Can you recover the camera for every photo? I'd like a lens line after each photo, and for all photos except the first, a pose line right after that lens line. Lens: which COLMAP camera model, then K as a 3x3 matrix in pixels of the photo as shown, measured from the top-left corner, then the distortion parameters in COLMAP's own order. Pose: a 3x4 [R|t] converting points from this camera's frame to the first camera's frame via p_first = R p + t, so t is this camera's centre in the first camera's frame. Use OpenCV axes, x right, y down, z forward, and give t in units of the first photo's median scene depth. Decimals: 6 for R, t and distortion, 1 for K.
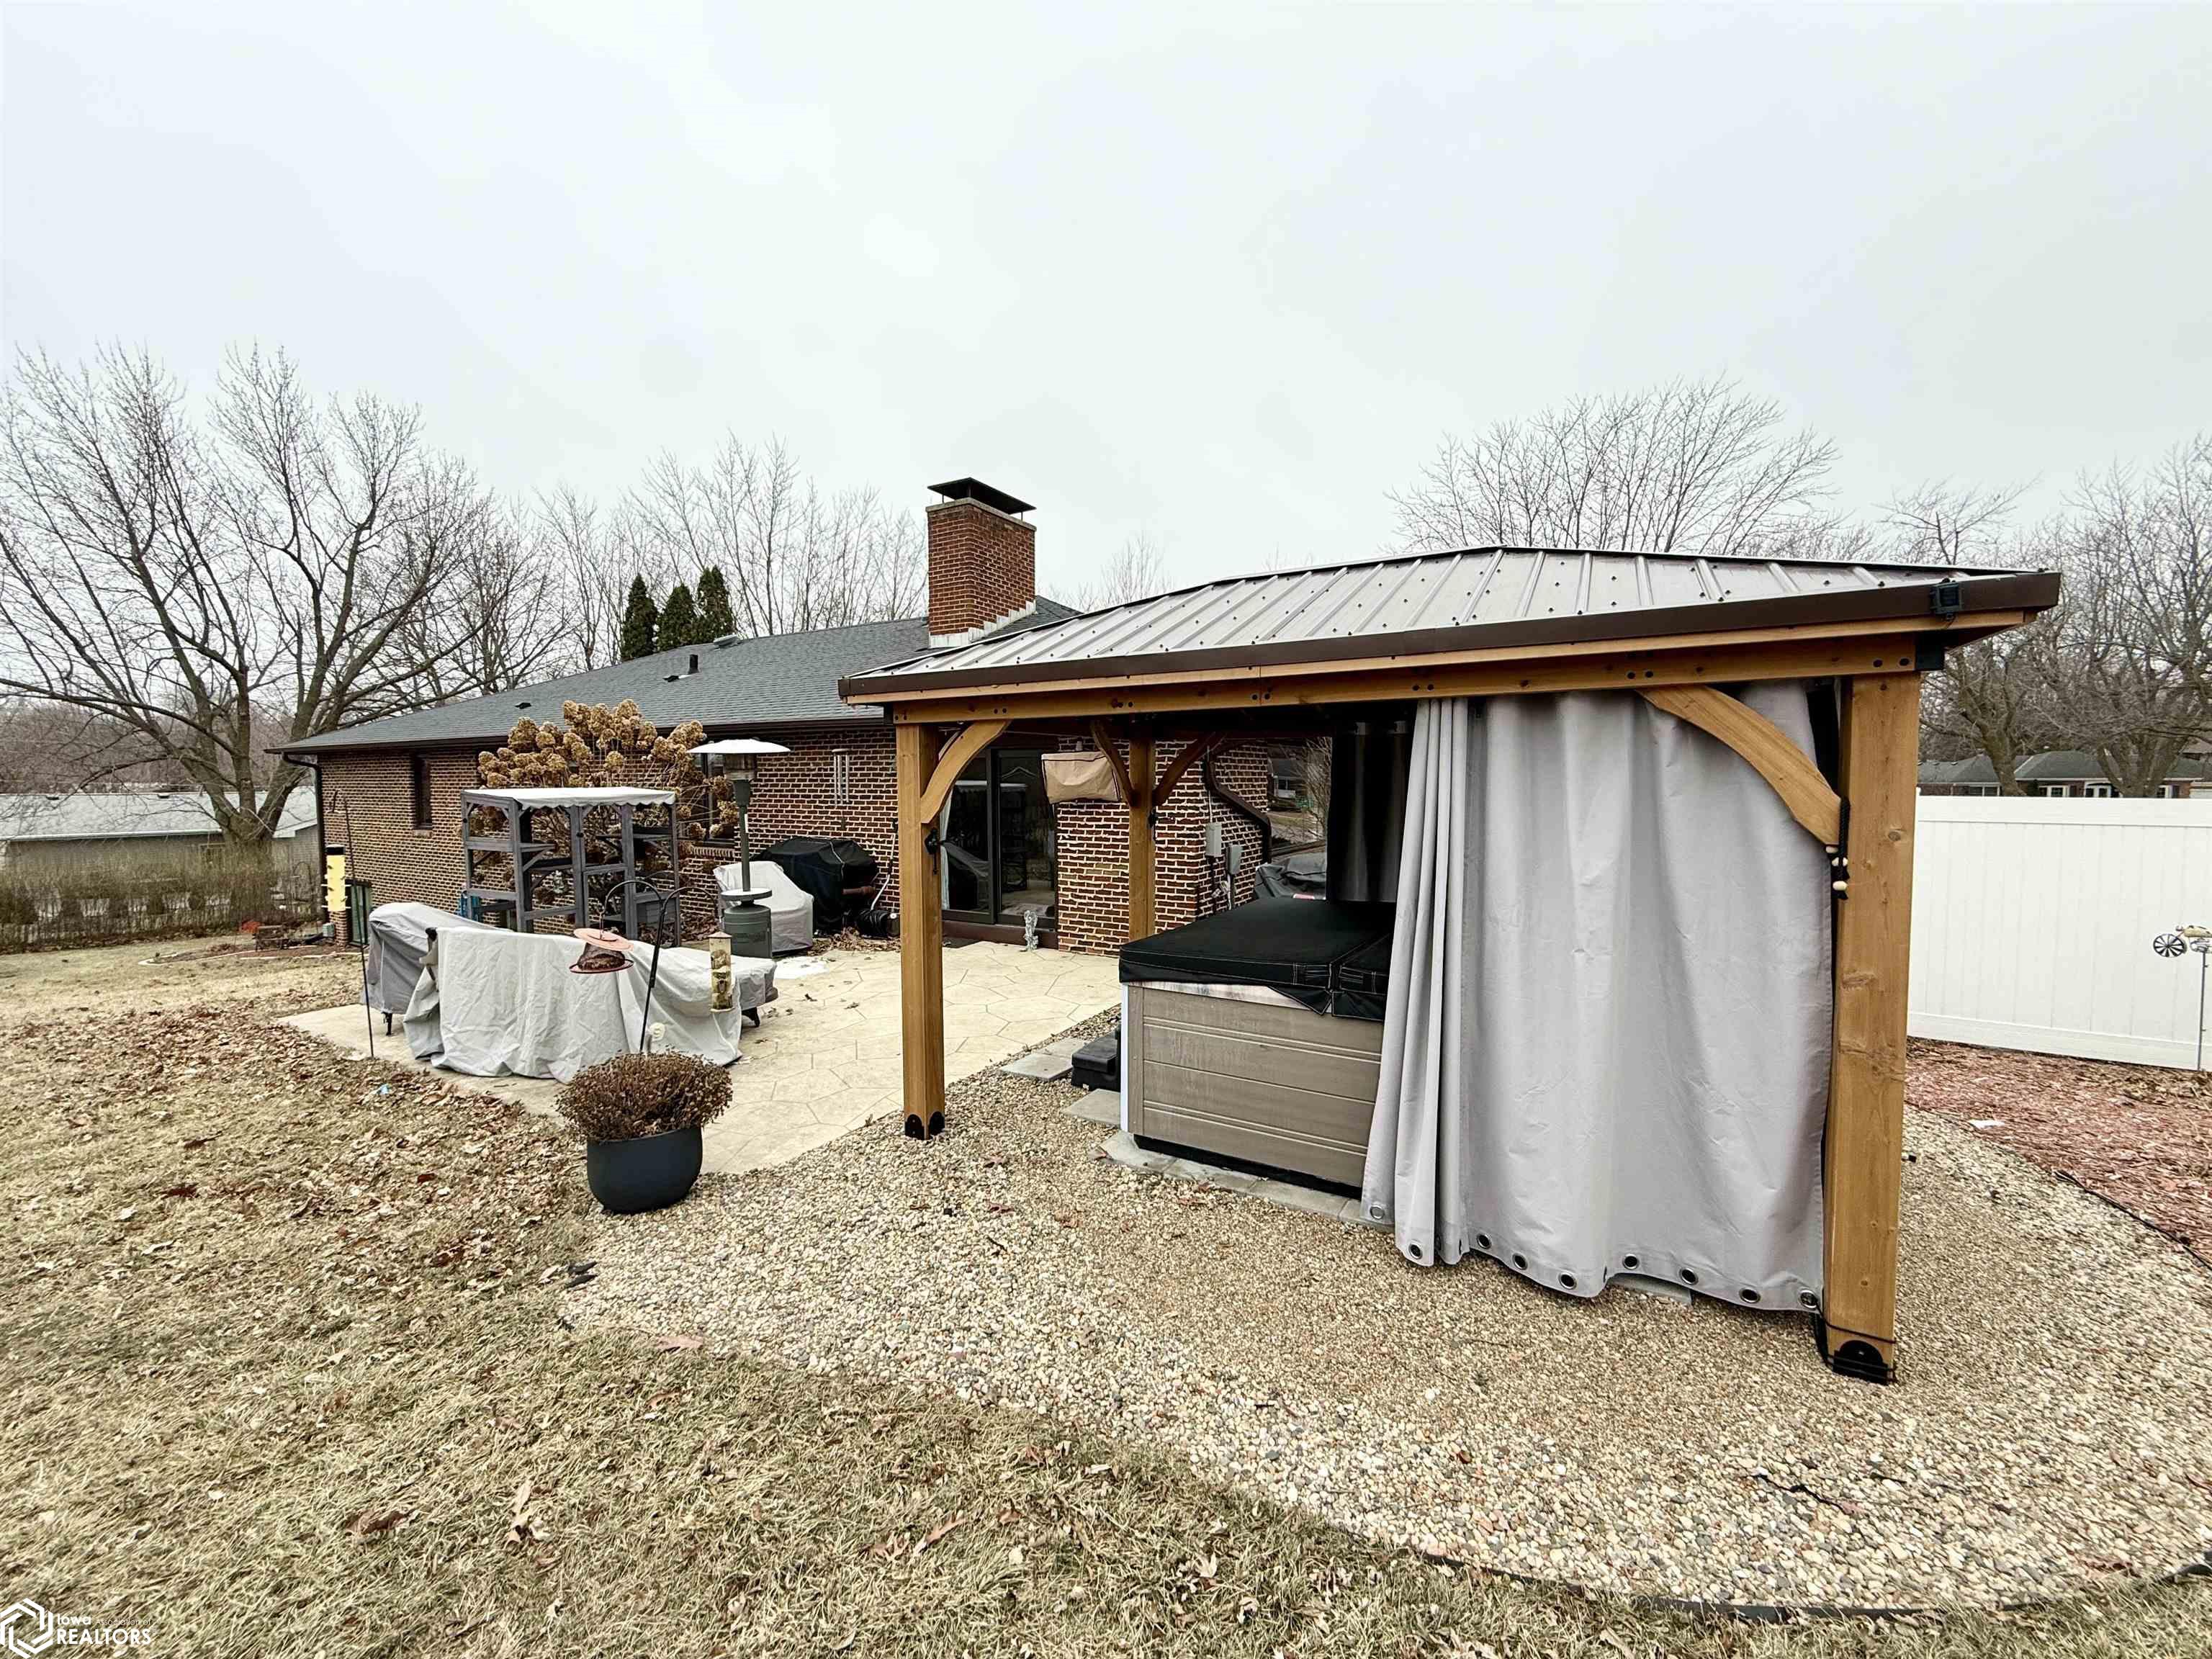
lens RADIAL K [[881.3, 0, 1103.5], [0, 881.3, 834.5], [0, 0, 1]] dist [-0.001761, 0.001233]
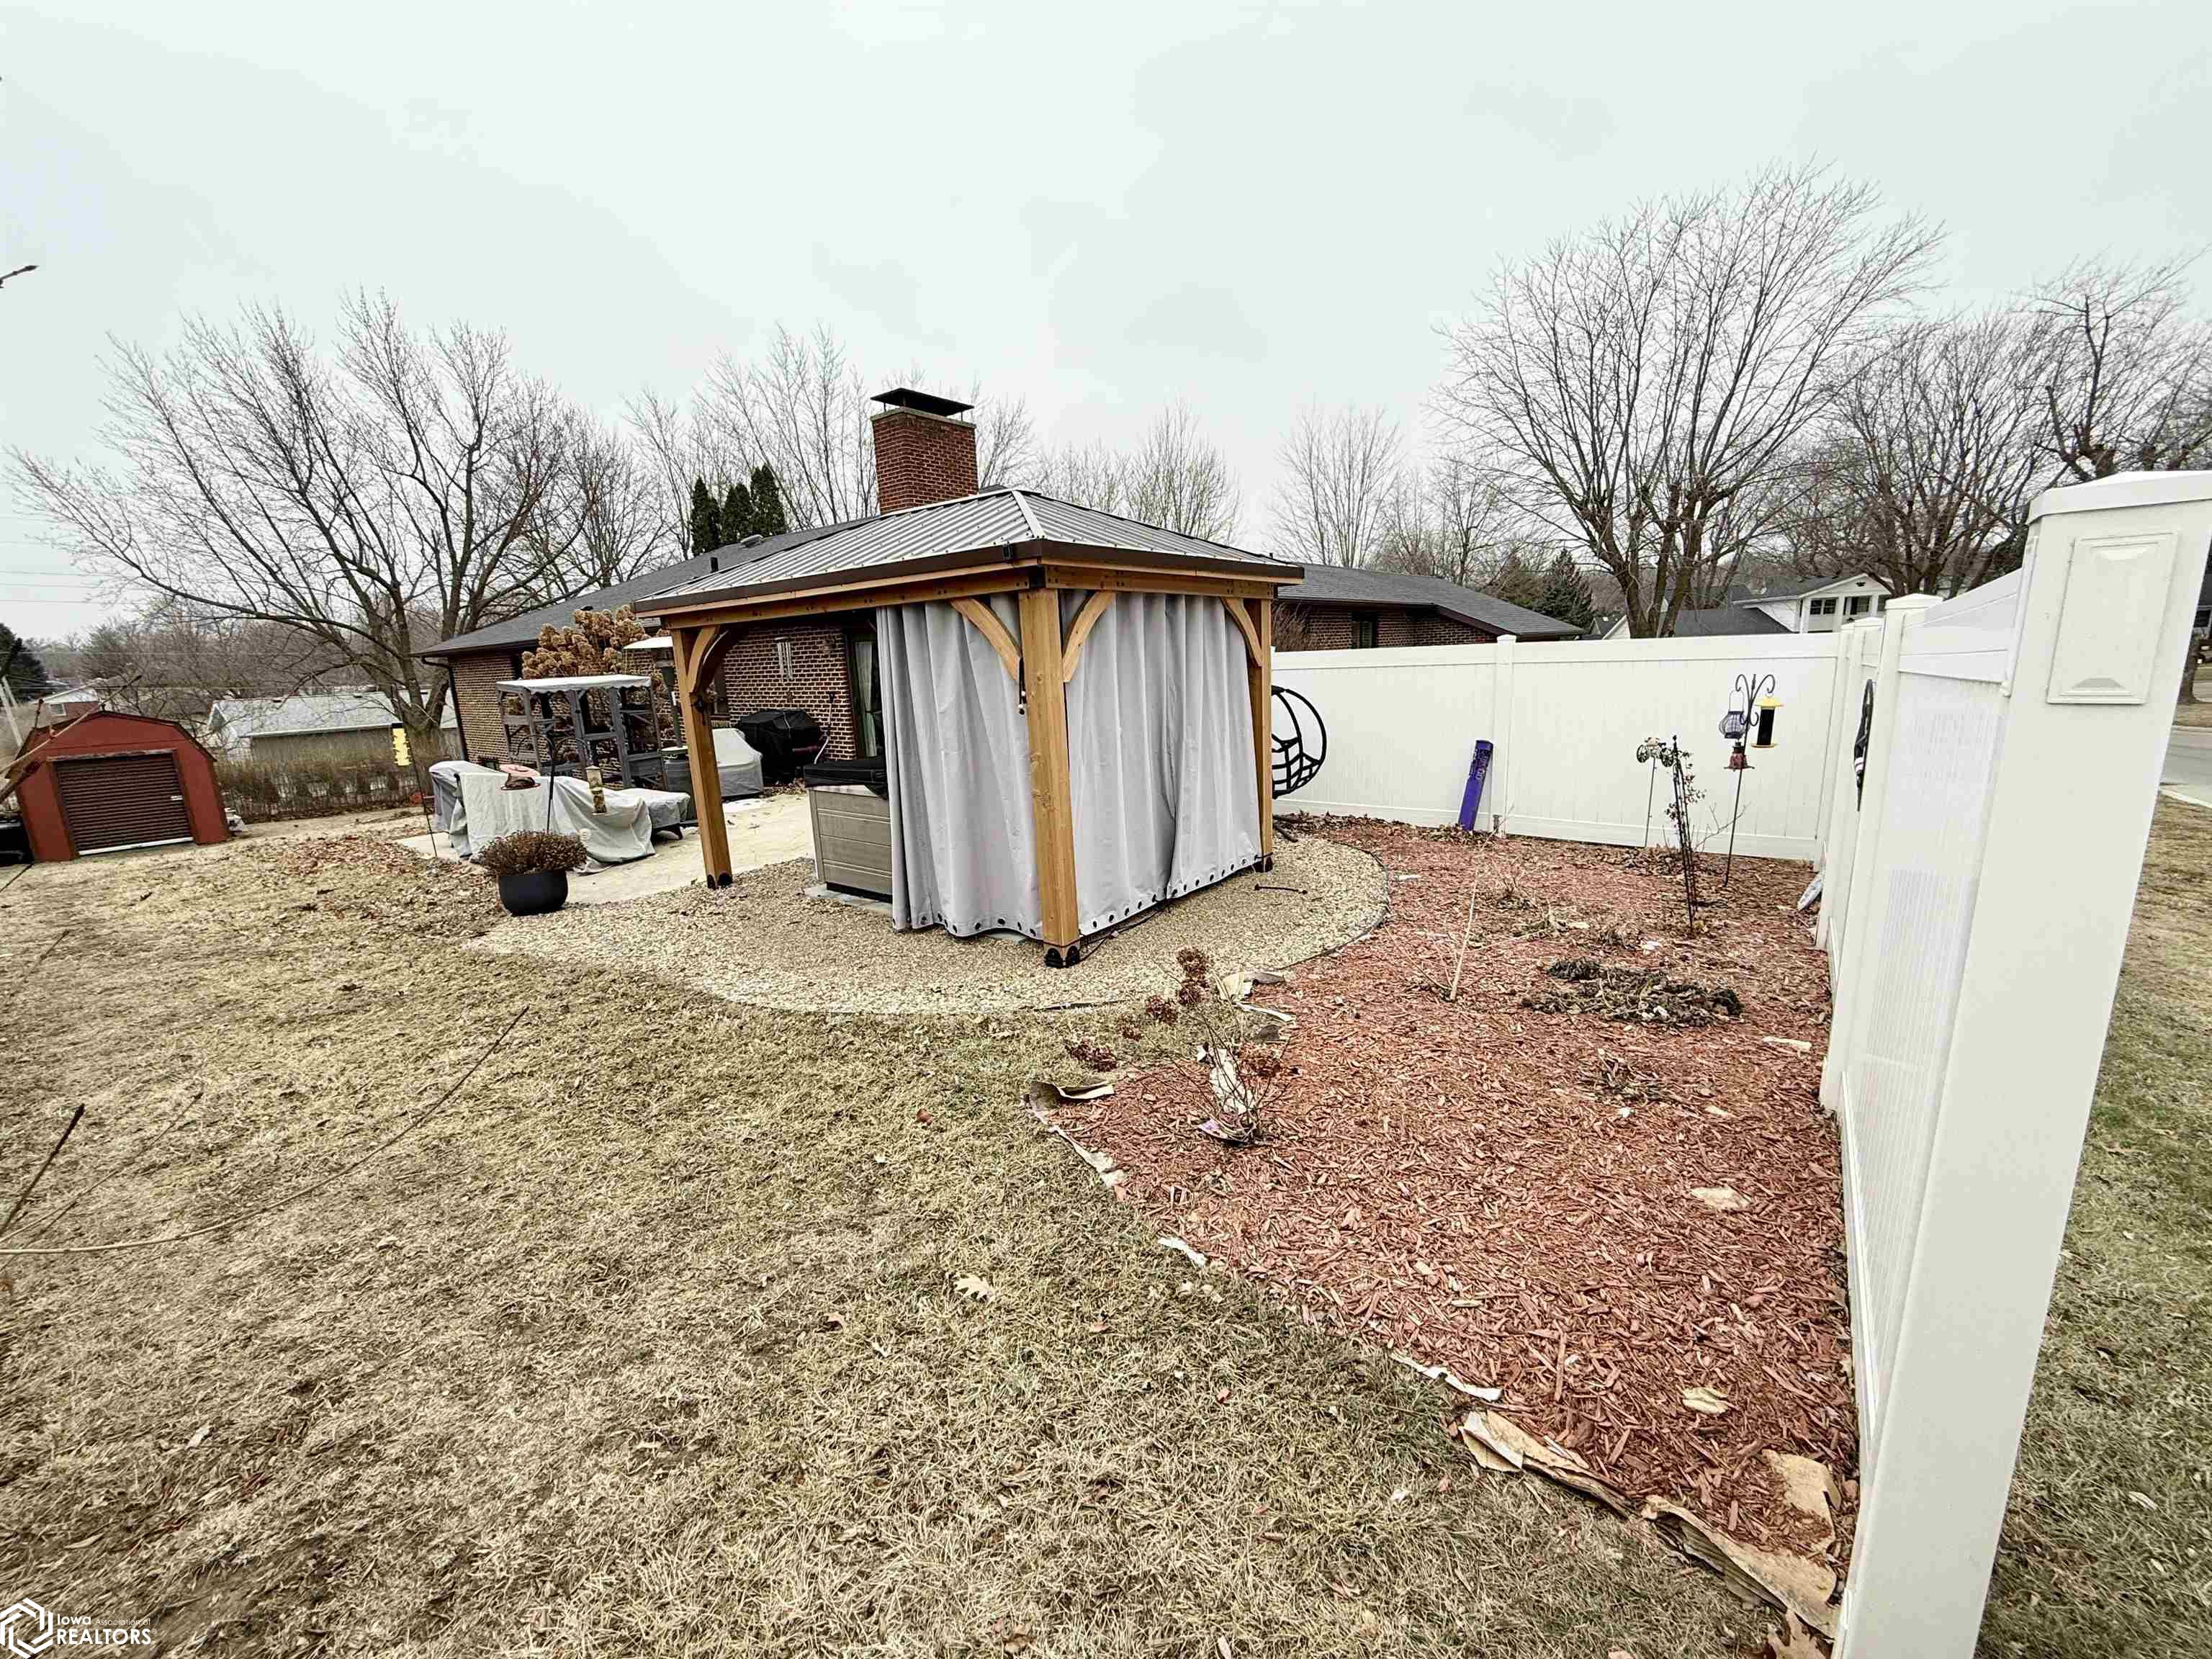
lens RADIAL K [[881.3, 0, 1105.0], [0, 881.3, 831.0], [0, 0, 1]] dist [-0.001761, 0.001233]
pose [[0.990775, -0.015025, -0.134680, 0.120847], [0.034025, 0.989581, 0.139903, 0.006198], [0.131175, -0.143194, 0.980963, -0.080265]]
